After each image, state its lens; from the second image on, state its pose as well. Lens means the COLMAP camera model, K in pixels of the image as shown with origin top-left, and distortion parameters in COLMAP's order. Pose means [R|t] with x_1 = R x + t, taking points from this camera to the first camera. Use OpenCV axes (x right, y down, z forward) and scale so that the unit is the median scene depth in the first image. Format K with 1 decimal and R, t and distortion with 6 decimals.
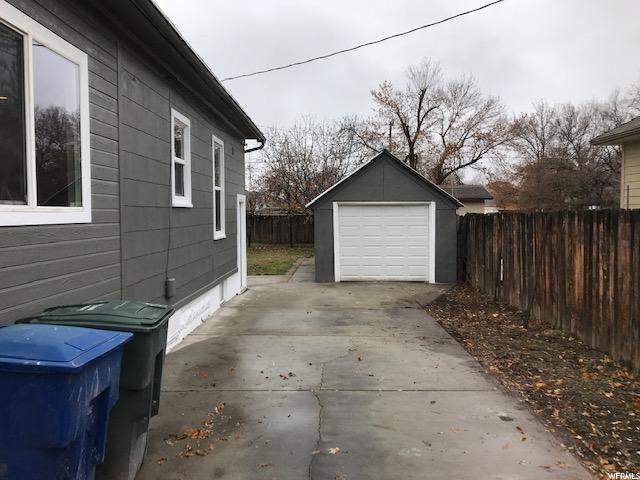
lens RADIAL K [[517.8, 0, 317.3], [0, 517.8, 238.2], [0, 0, 1]] dist [0.006398, -0.001406]
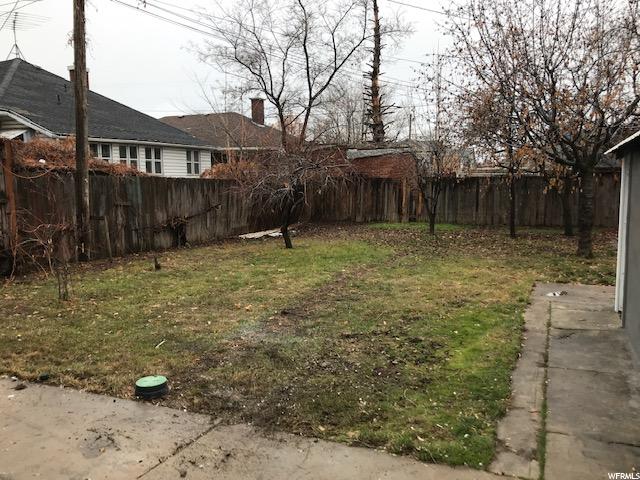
lens RADIAL K [[517.8, 0, 319.8], [0, 517.8, 238.0], [0, 0, 1]] dist [0.006398, -0.001406]
pose [[0.923116, 0.041913, -0.382232, -0.019914], [-0.017646, 0.997612, 0.066776, -0.009227], [0.384118, -0.054897, 0.921651, 0.298309]]
